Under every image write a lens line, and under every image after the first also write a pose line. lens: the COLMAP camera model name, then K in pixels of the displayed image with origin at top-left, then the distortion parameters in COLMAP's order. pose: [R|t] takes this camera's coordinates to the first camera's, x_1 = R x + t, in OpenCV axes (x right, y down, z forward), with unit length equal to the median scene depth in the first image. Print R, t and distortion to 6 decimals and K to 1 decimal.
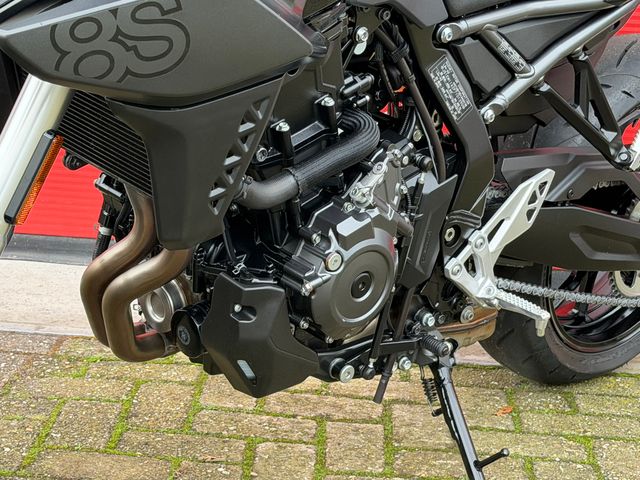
lens RADIAL K [[1469.3, 0, 301.4], [0, 1469.3, 262.7], [0, 0, 1]] dist [0.143714, 0.000000]
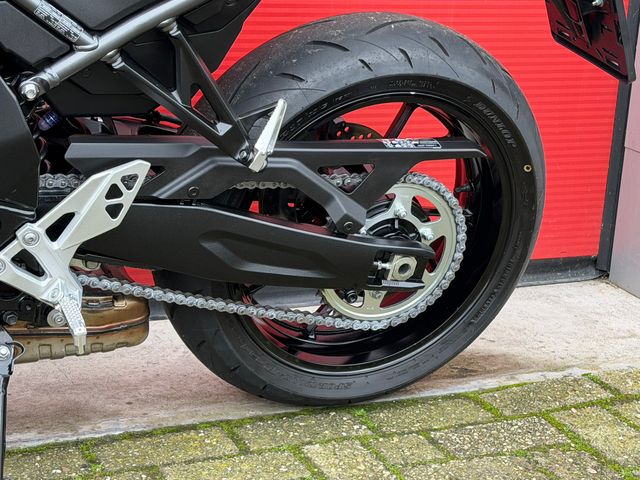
lens RADIAL K [[1386.2, 0, 320.6], [0, 1386.2, 239.4], [0, 0, 1]] dist [0.139429, 0.000000]
pose [[0.950691, 0.109630, -0.290118, 0.539726], [-0.102773, 0.993947, 0.038814, -0.064174], [0.292617, -0.007083, 0.956204, 0.280678]]
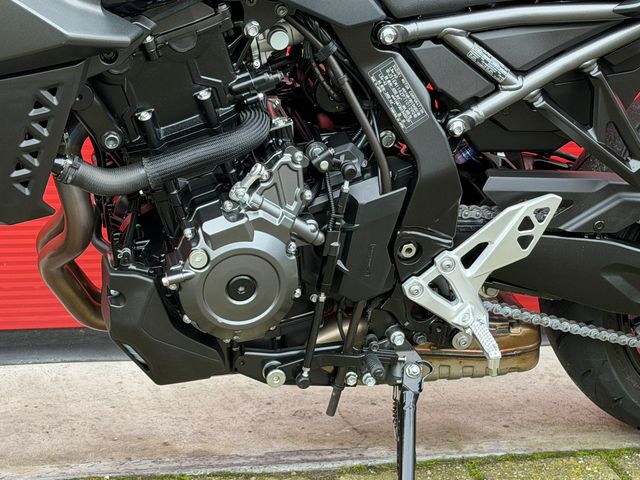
lens RADIAL K [[1386.2, 0, 317.5], [0, 1386.2, 239.5], [0, 0, 1]] dist [0.139429, 0.000000]
pose [[0.874722, 0.134933, -0.465463, 0.469257], [-0.130658, 0.990554, 0.041612, -0.056668], [0.466681, 0.024418, 0.884089, 0.203564]]
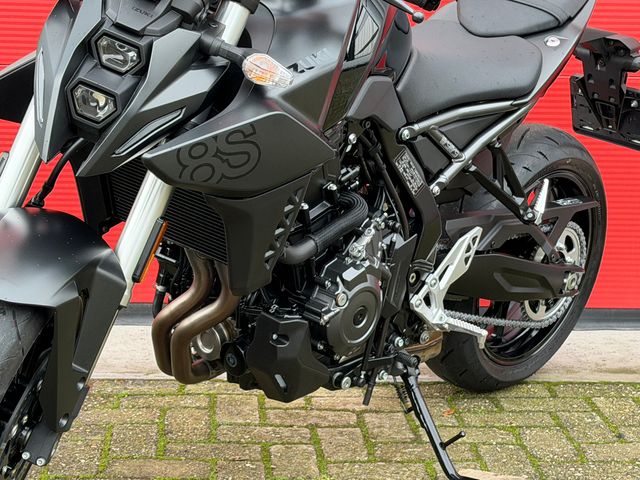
lens RADIAL K [[1469.3, 0, 317.3], [0, 1469.3, 258.4], [0, 0, 1]] dist [0.143714, 0.000000]
pose [[0.993252, -0.051272, 0.104030, -0.131965], [0.056187, 0.997411, -0.044876, 0.019697], [-0.101460, 0.050418, 0.993561, -0.360350]]
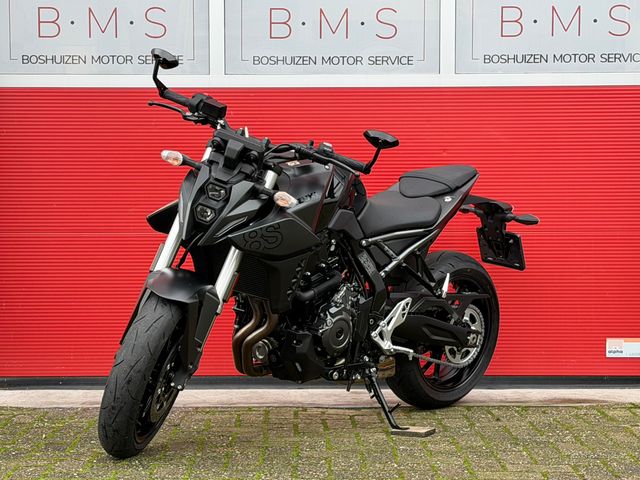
lens RADIAL K [[1469.3, 0, 308.7], [0, 1469.3, 244.1], [0, 0, 1]] dist [0.143714, 0.000000]
pose [[0.996974, -0.055745, 0.054184, -0.141442], [0.066900, 0.970234, -0.232744, 0.446090], [-0.039597, 0.235664, 0.971027, -1.533628]]
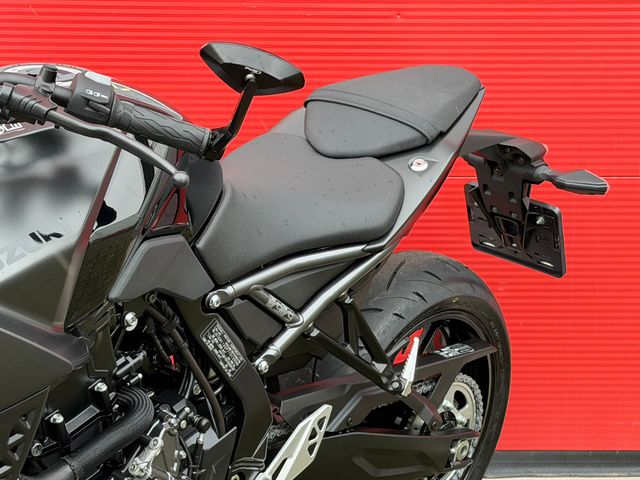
lens RADIAL K [[1469.3, 0, 307.3], [0, 1469.3, 257.0], [0, 0, 1]] dist [0.143714, 0.000000]
pose [[0.992350, -0.065114, 0.104890, 0.053777], [0.071206, 0.995921, -0.055421, -0.119305], [-0.100854, 0.062465, 0.992938, -0.059256]]
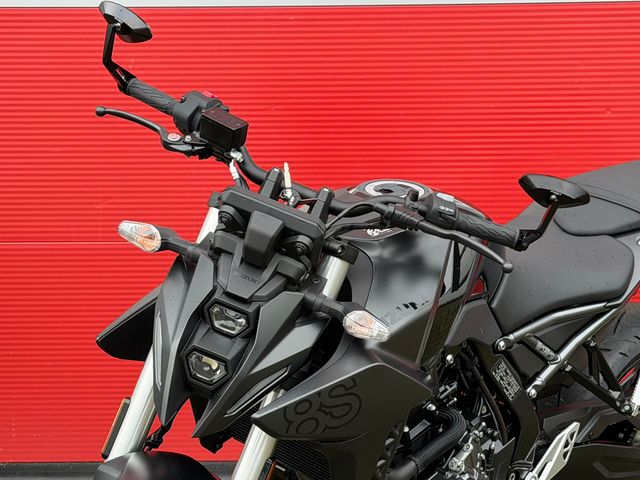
lens RADIAL K [[1469.3, 0, 309.2], [0, 1469.3, 260.6], [0, 0, 1]] dist [0.143714, 0.000000]
pose [[0.997451, -0.067261, 0.023842, -0.117662], [0.068849, 0.994906, -0.073630, -0.139752], [-0.018768, 0.075084, 0.997001, -0.447532]]
